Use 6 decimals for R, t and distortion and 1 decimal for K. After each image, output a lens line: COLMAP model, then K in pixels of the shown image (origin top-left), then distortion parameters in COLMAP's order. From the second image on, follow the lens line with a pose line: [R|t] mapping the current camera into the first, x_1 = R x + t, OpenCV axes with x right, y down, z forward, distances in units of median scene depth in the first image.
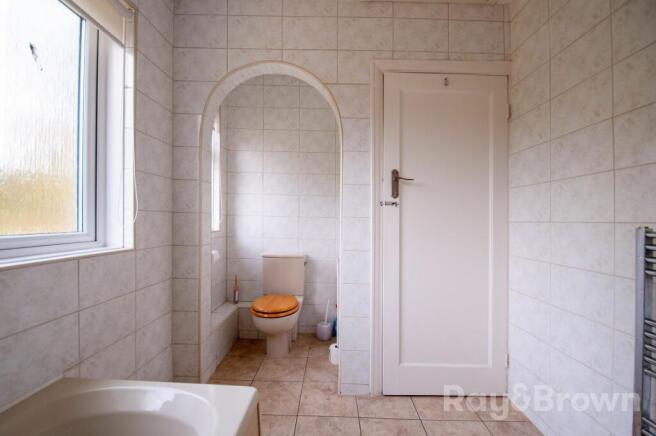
lens RADIAL K [[293.4, 0, 328.0], [0, 293.4, 218.0], [0, 0, 1]] dist [-0.000181, -0.000073]
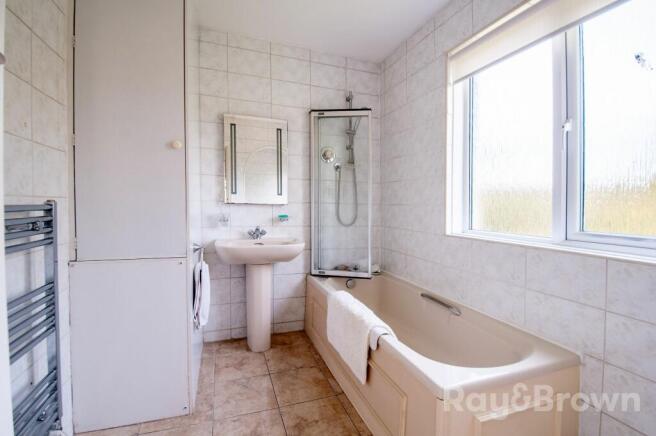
lens RADIAL K [[293.4, 0, 328.0], [0, 293.4, 218.0], [0, 0, 1]] dist [-0.000181, -0.000073]
pose [[-0.945413, 0.002673, -0.325865, 0.390770], [-0.001983, 0.999901, 0.013956, -0.015464], [0.325870, 0.013840, -0.945313, 1.657330]]
